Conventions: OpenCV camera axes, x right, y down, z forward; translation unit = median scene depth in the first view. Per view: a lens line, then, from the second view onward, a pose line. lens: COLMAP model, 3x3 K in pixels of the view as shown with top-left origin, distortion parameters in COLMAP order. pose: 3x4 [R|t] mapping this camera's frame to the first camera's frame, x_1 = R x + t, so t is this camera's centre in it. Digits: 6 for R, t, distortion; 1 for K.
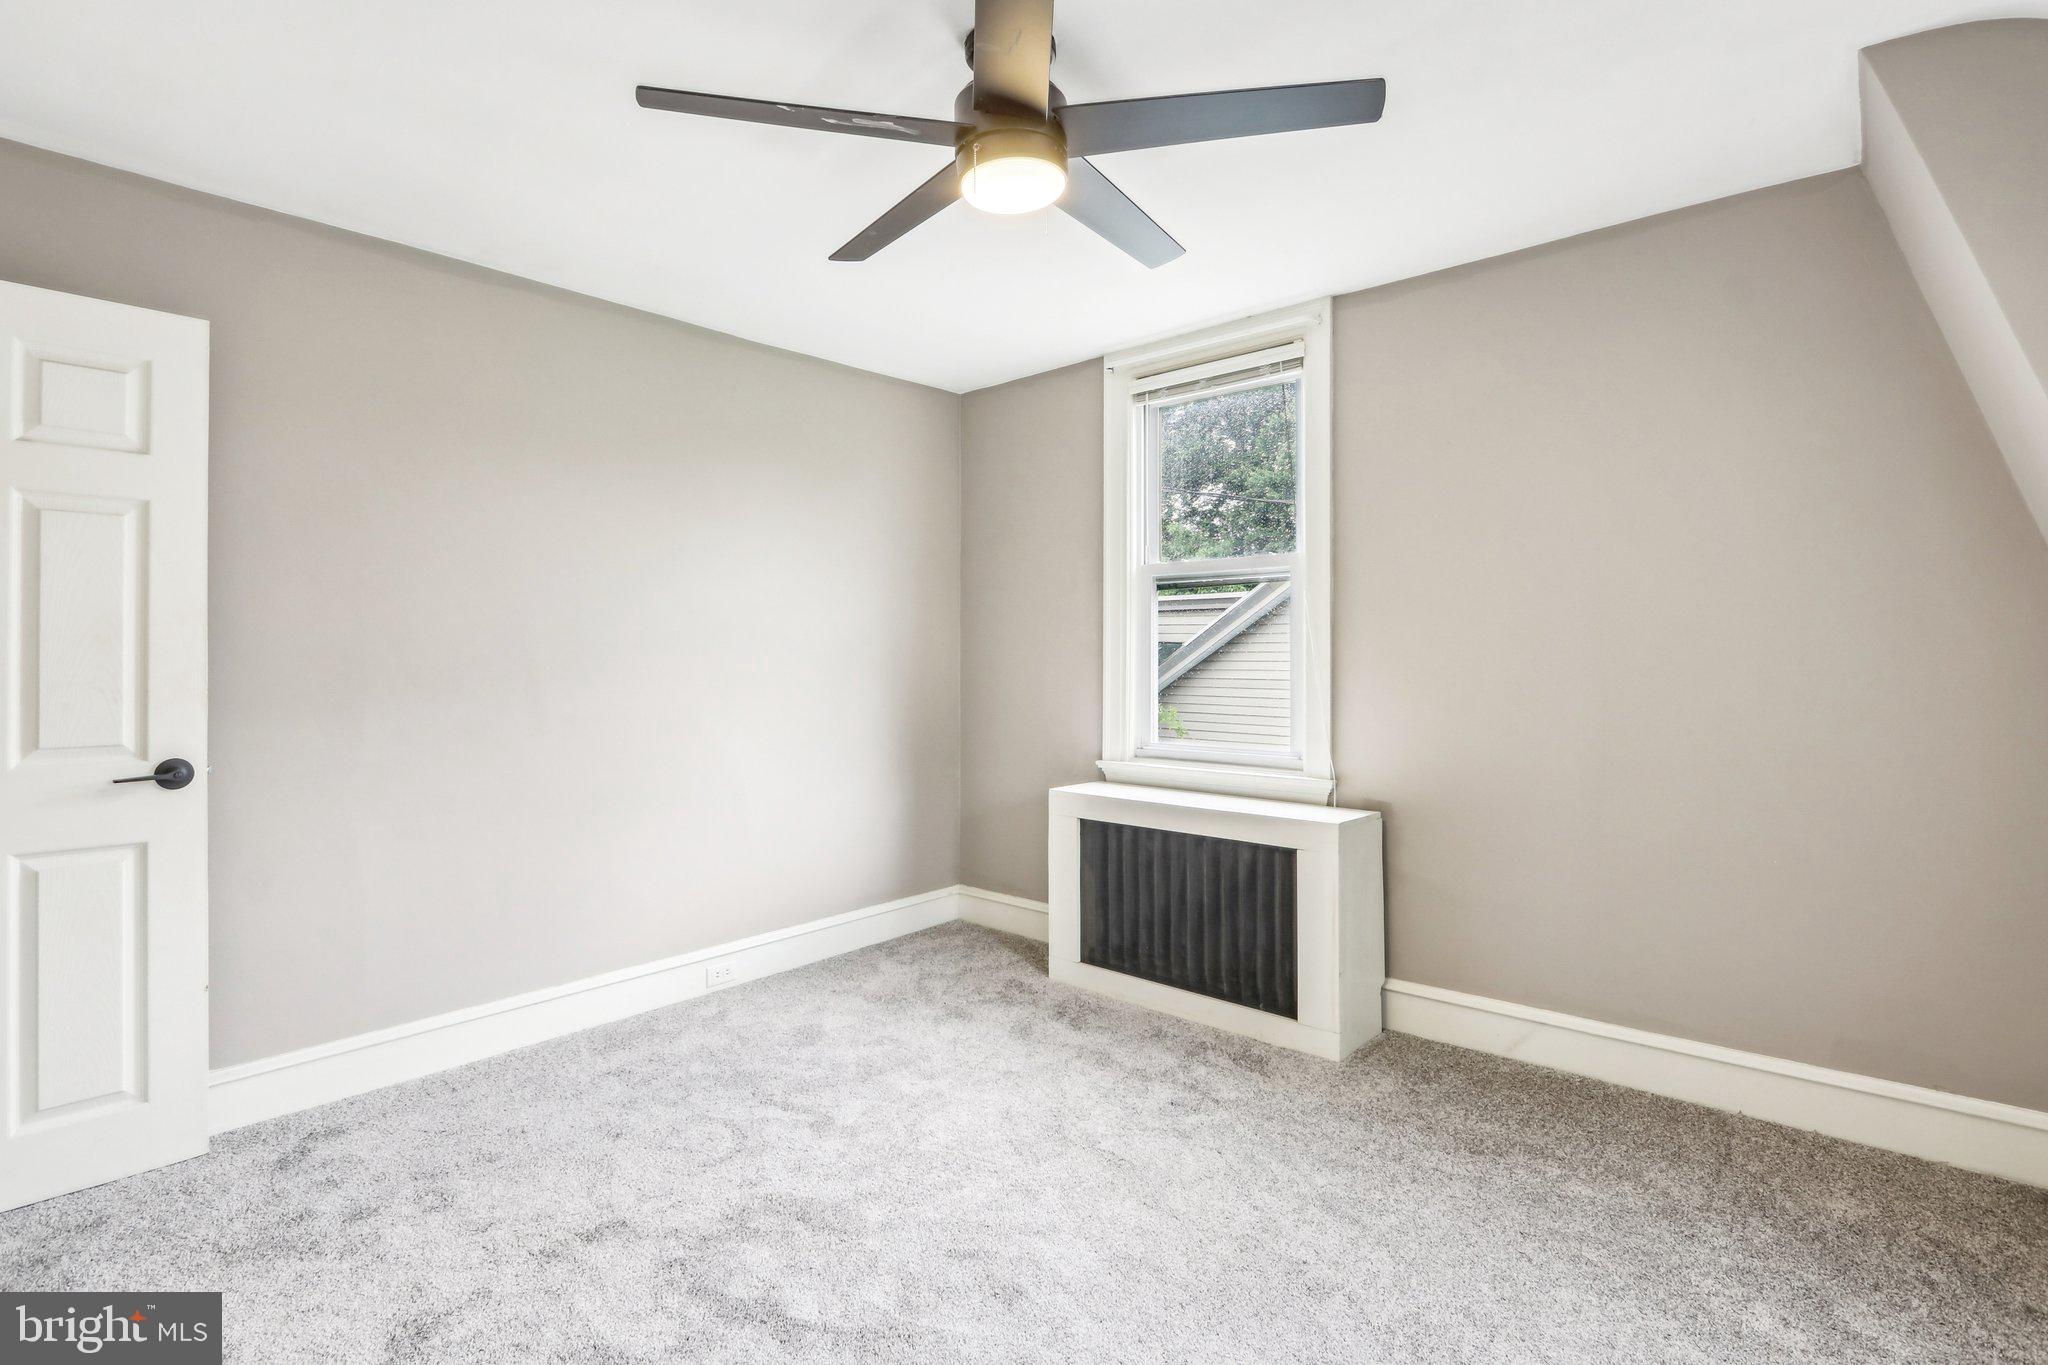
lens RADIAL K [[974.2, 0, 1043.0], [0, 974.2, 657.0], [0, 0, 1]] dist [-0.015577, 0.002361]
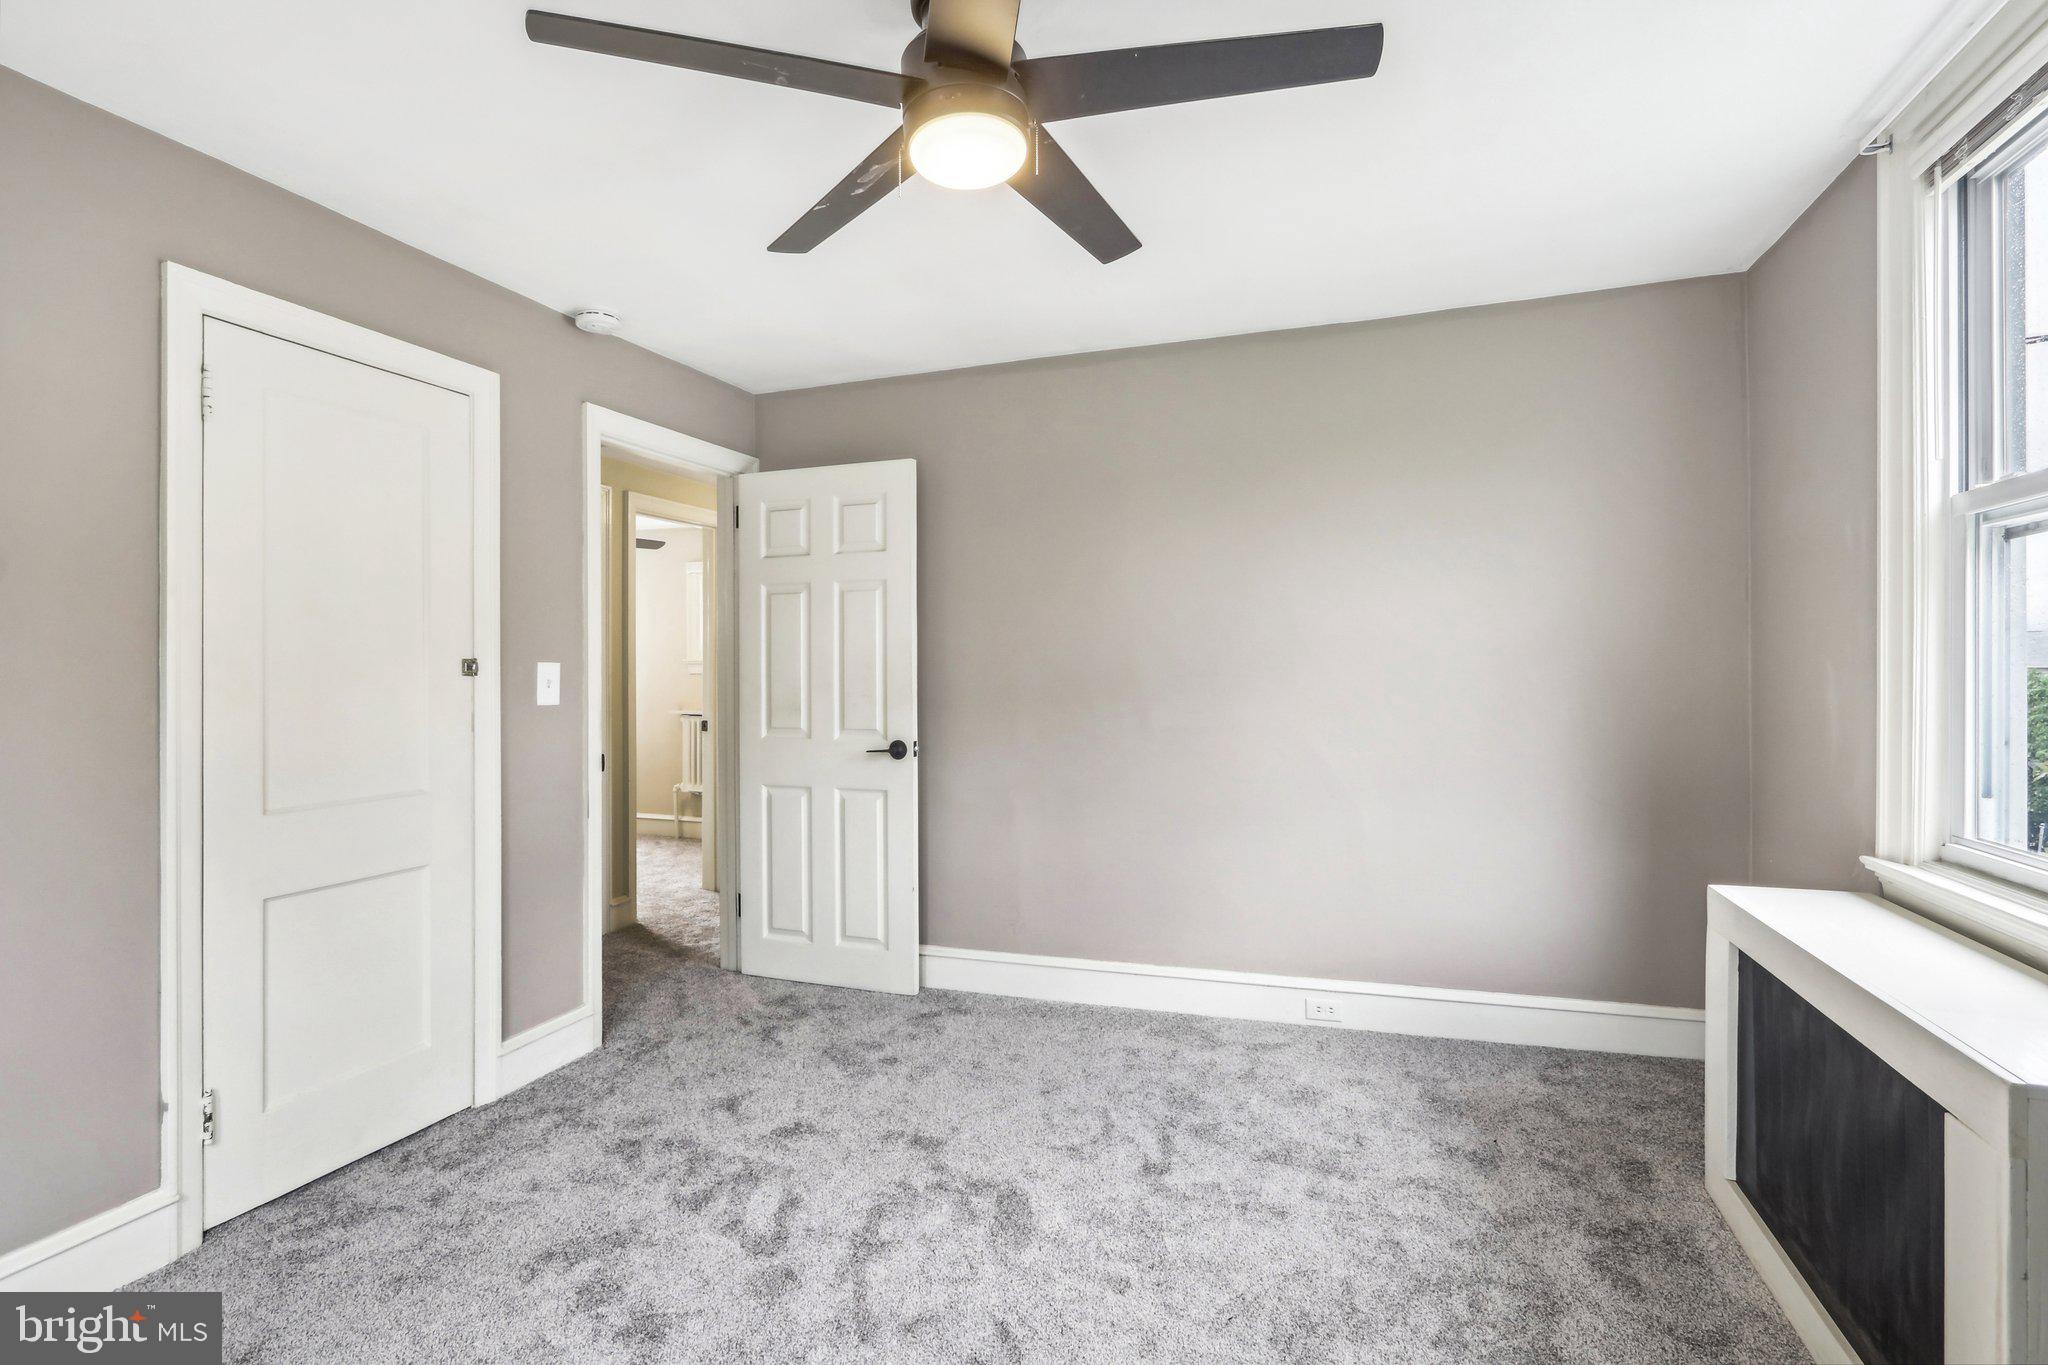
lens RADIAL K [[974.2, 0, 1016.3], [0, 974.2, 672.9], [0, 0, 1]] dist [-0.015577, 0.002361]
pose [[0.373975, -0.000236, -0.927439, 0.585332], [0.009273, 0.999951, 0.003485, -0.007893], [0.927392, -0.009904, 0.373959, 0.513107]]
